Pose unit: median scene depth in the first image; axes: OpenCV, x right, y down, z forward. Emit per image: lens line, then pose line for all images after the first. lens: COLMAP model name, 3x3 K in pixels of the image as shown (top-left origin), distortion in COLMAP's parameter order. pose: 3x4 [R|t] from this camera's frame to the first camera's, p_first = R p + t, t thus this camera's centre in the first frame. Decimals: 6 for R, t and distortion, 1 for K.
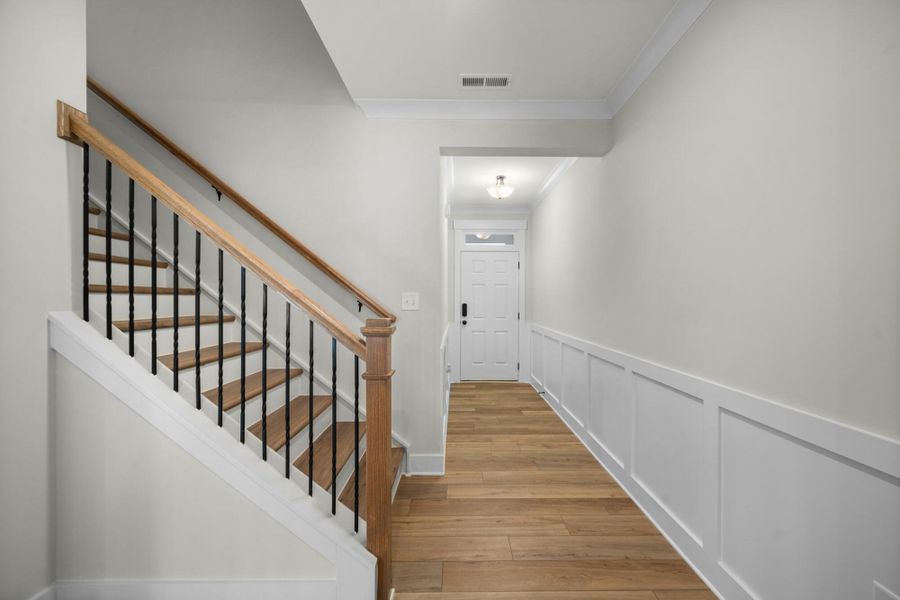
lens RADIAL K [[345.8, 0, 458.0], [0, 345.8, 300.8], [0, 0, 1]] dist [-0.013638, 0.004748]
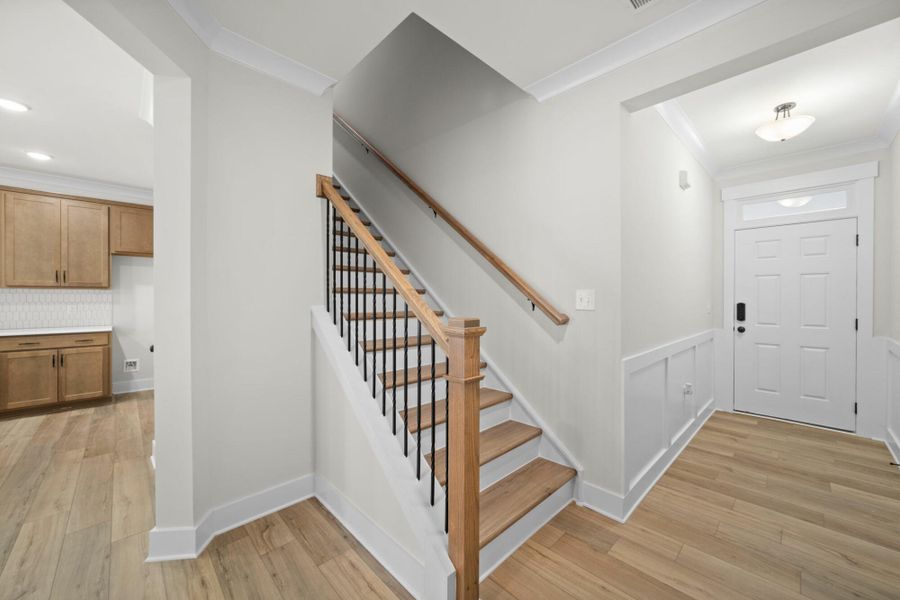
lens RADIAL K [[345.8, 0, 458.0], [0, 345.8, 300.8], [0, 0, 1]] dist [-0.013638, 0.004748]
pose [[0.698434, 0.004776, -0.715659, 0.209784], [-0.000549, 0.999981, 0.006138, -0.001222], [0.715675, -0.003894, 0.698423, 0.160832]]
